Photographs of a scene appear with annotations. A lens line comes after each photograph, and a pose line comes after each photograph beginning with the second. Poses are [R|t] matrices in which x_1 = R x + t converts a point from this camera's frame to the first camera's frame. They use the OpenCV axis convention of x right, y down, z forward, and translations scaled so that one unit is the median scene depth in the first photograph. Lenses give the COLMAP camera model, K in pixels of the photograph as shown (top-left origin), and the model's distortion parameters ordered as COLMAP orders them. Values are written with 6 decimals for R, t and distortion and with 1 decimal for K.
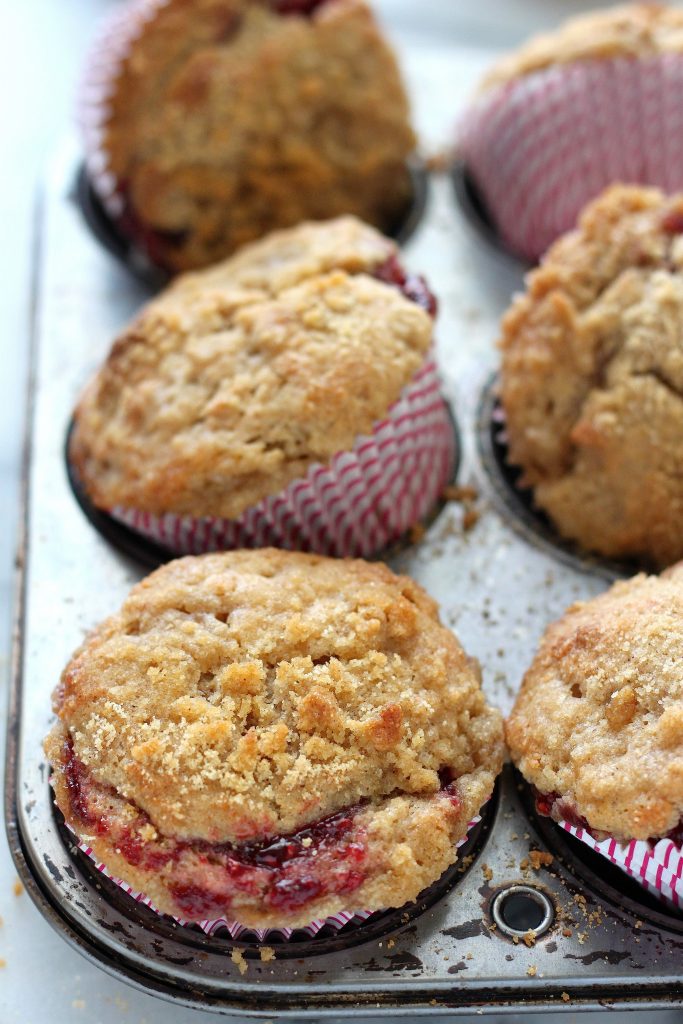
lens RADIAL K [[2955.3, 0, 342.7], [0, 2955.3, 517.8], [0, 0, 1]] dist [-0.059909, 0.000000]
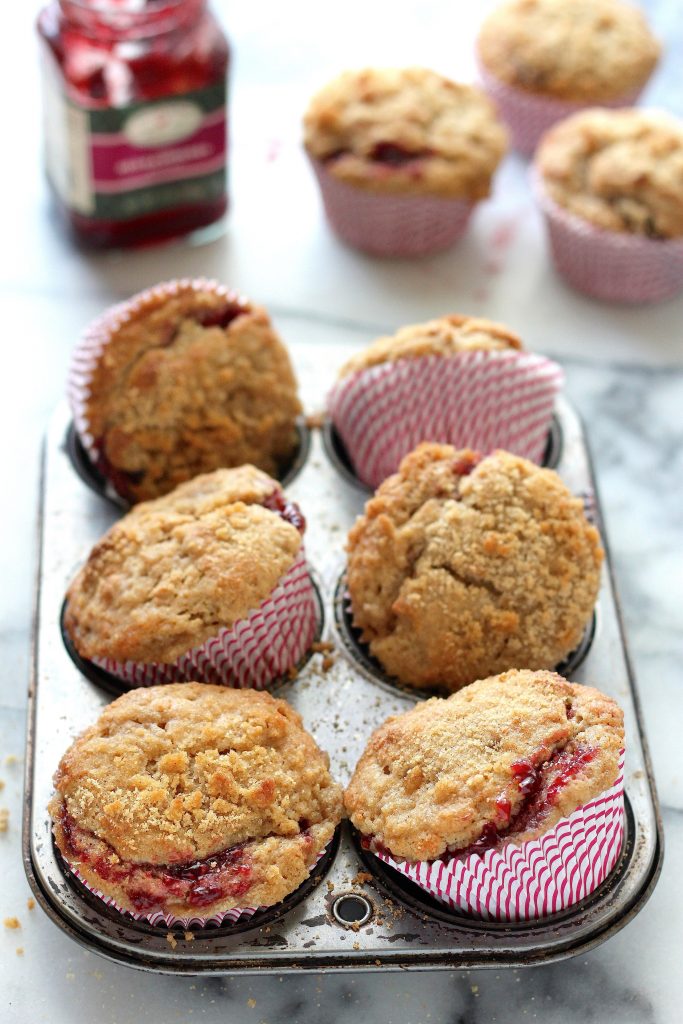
lens RADIAL K [[2955.3, 0, 341.4], [0, 2955.3, 509.5], [0, 0, 1]] dist [-0.059909, 0.000000]
pose [[0.999974, -0.007010, 0.001854, 0.051691], [0.007113, 0.998002, -0.062778, 0.018121], [-0.001410, 0.062789, 0.998026, -0.563210]]
